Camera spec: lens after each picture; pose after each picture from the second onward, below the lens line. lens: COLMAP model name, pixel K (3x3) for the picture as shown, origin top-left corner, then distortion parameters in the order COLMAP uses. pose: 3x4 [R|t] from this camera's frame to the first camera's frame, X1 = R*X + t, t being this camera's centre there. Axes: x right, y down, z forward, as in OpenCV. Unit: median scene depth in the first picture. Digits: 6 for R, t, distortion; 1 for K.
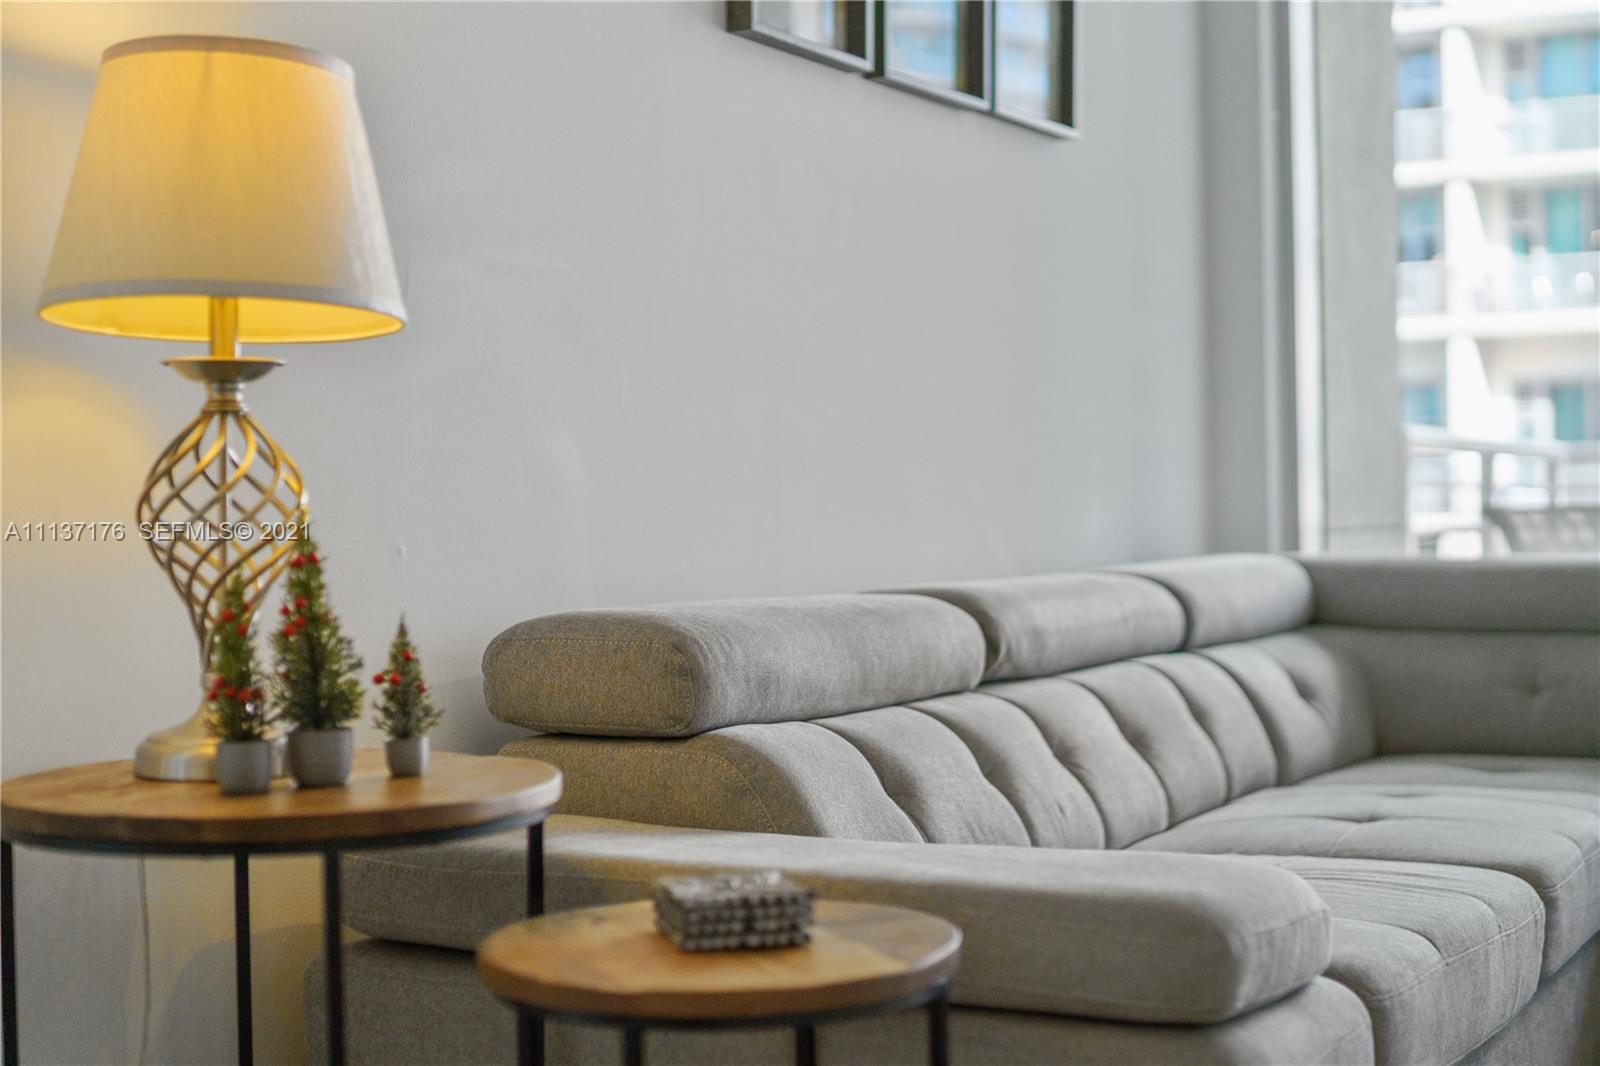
lens RADIAL K [[2303.8, 0, 802.9], [0, 2303.8, 541.4], [0, 0, 1]] dist [-0.105895, 0.000000]
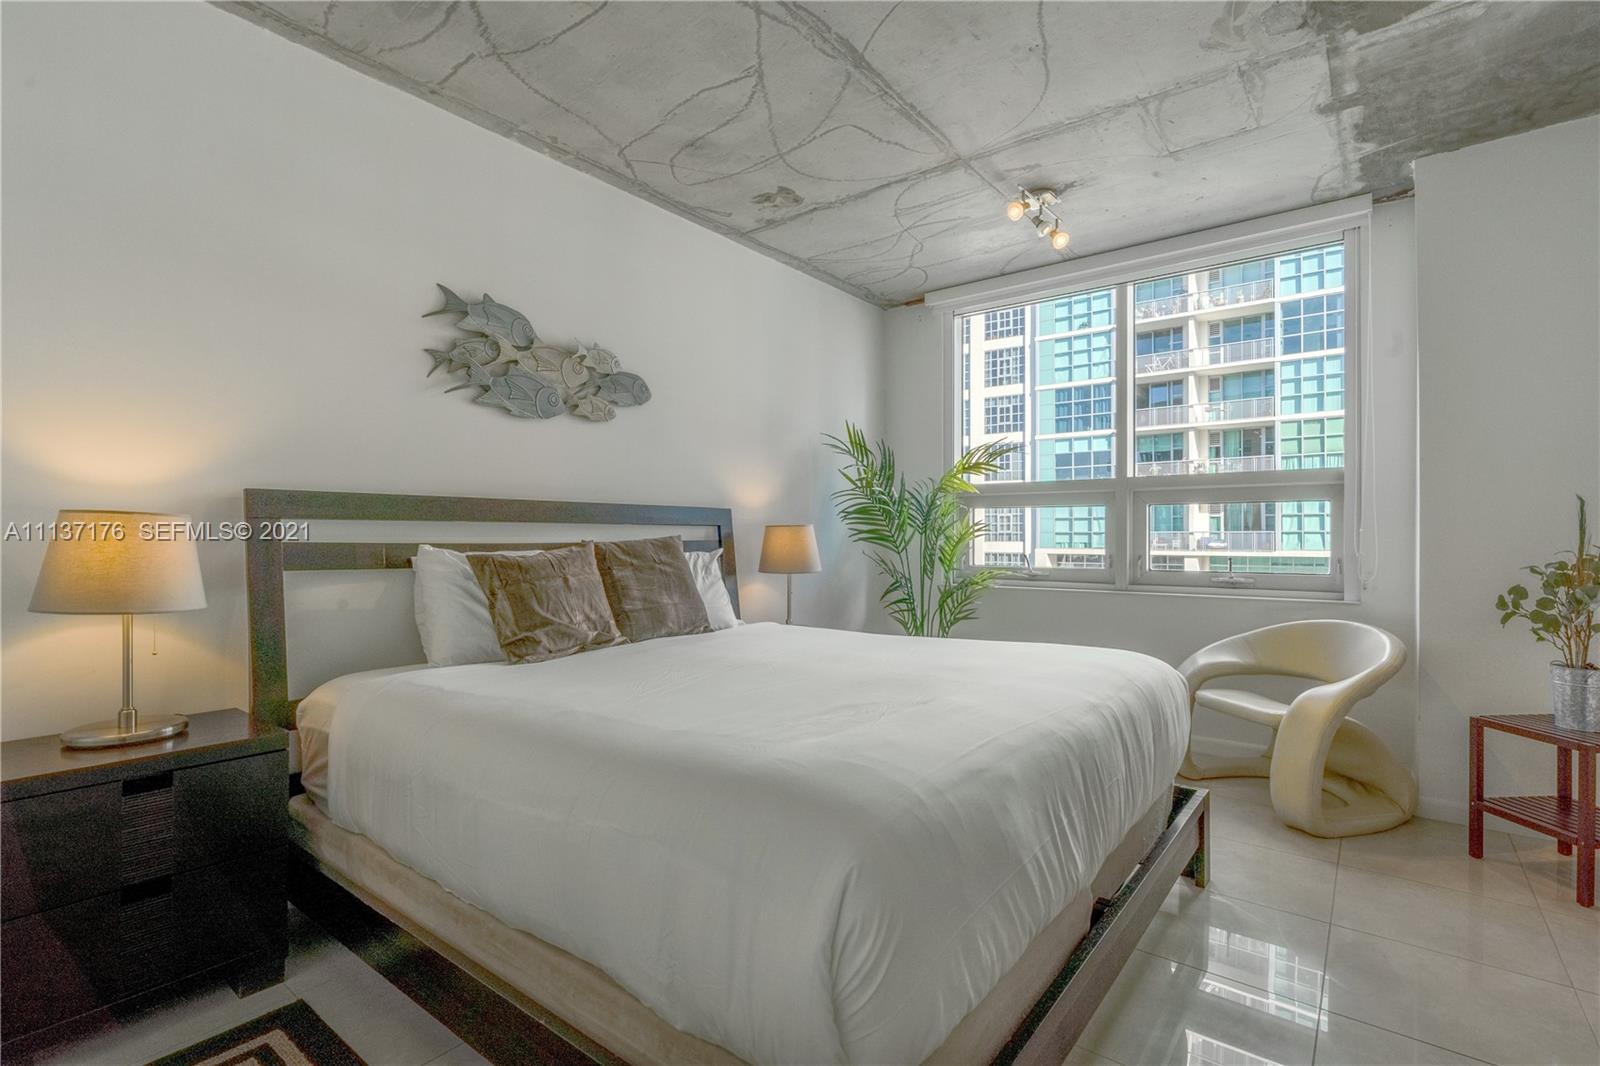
lens RADIAL K [[728.6, 0, 793.7], [0, 728.6, 540.8], [0, 0, 1]] dist [-0.010938, 0.004921]
pose [[0.984957, 0.022961, -0.171265, -0.855042], [-0.024173, 0.999695, -0.004992, -0.134206], [0.171098, 0.009057, 0.985212, 0.992230]]
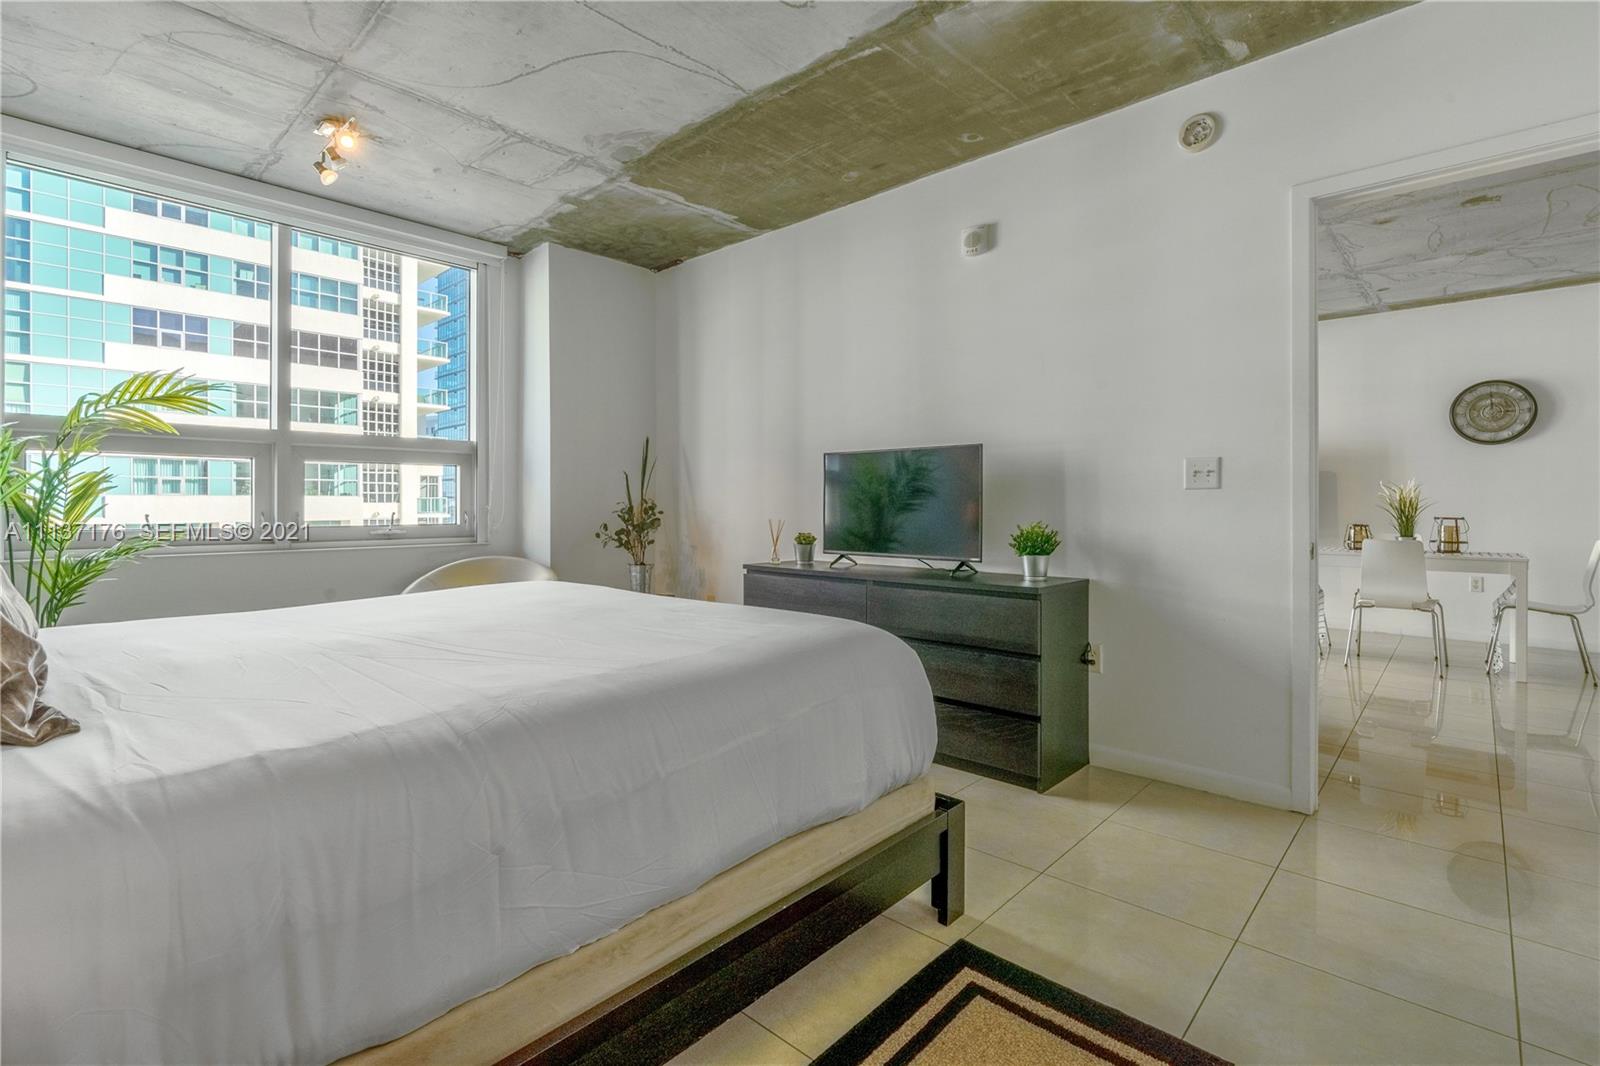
lens RADIAL K [[728.6, 0, 798.1], [0, 728.6, 509.9], [0, 0, 1]] dist [-0.010938, 0.004921]
pose [[0.247576, 0.008612, 0.968830, -1.880504], [0.012595, 0.999847, -0.012107, -0.093141], [-0.968787, 0.015200, 0.247430, 1.401310]]
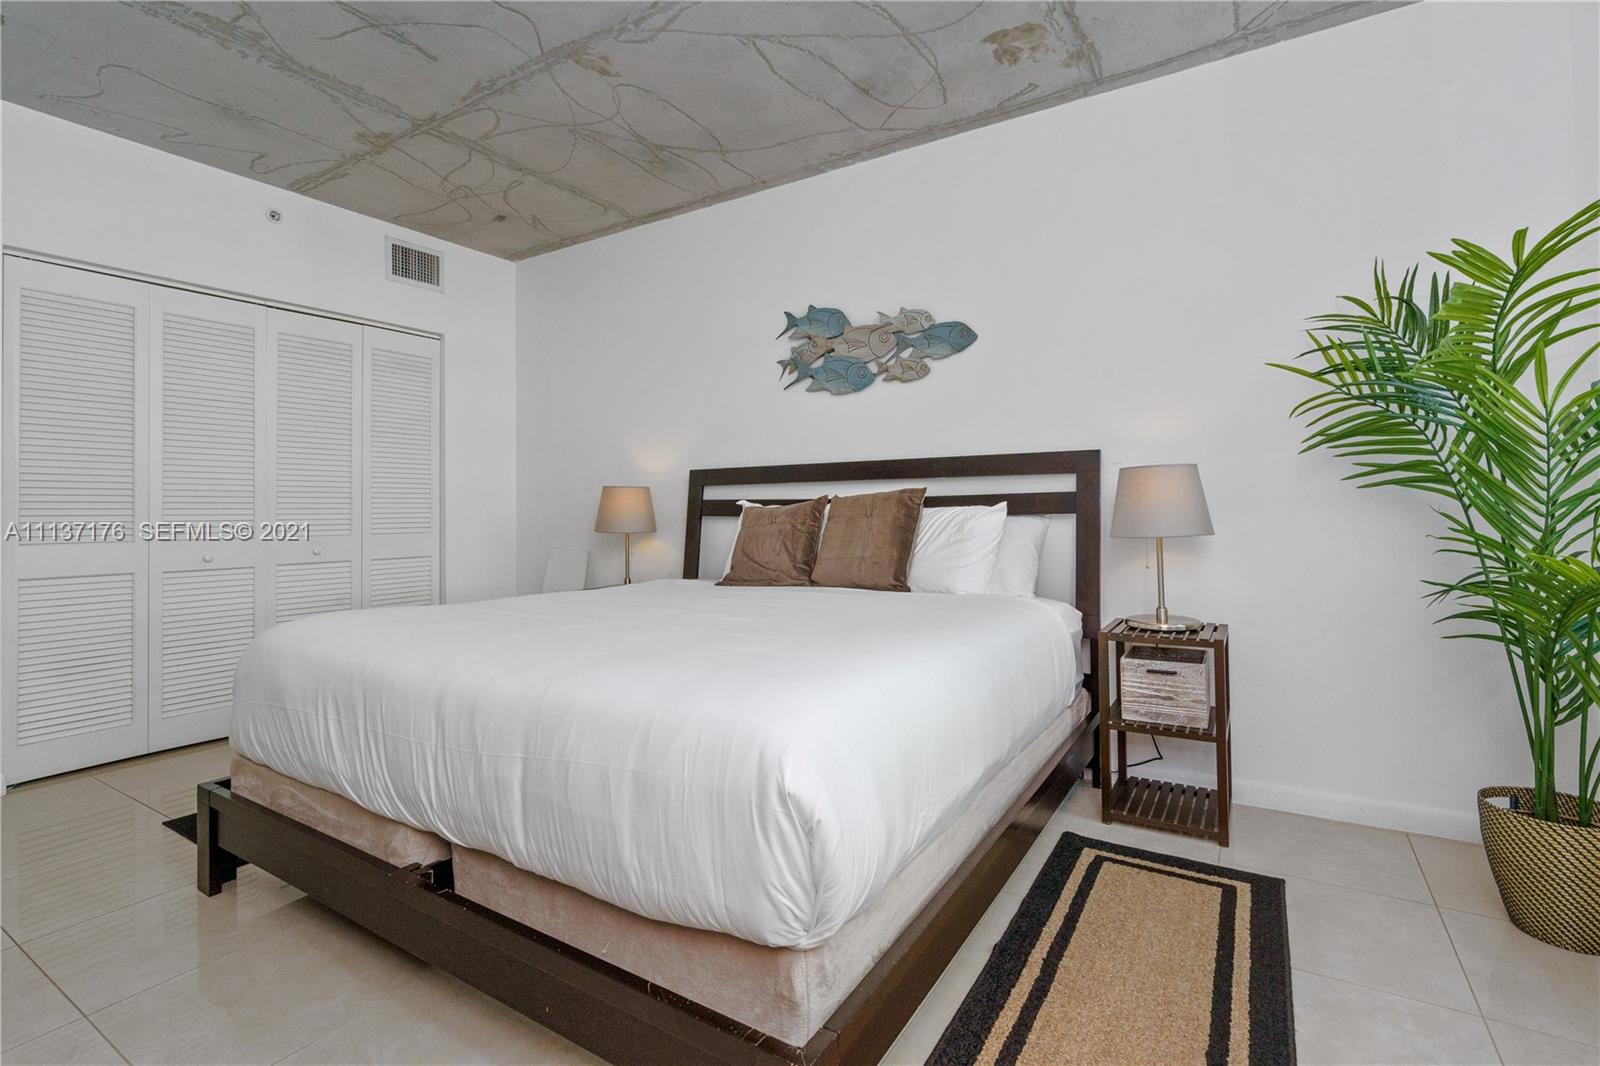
lens RADIAL K [[728.6, 0, 819.6], [0, 728.6, 498.7], [0, 0, 1]] dist [-0.010938, 0.004921]
pose [[-0.036827, 0.010516, -0.999266, 0.144072], [-0.001003, 0.999944, 0.010560, -0.140964], [0.999321, 0.001391, -0.036815, 2.384554]]
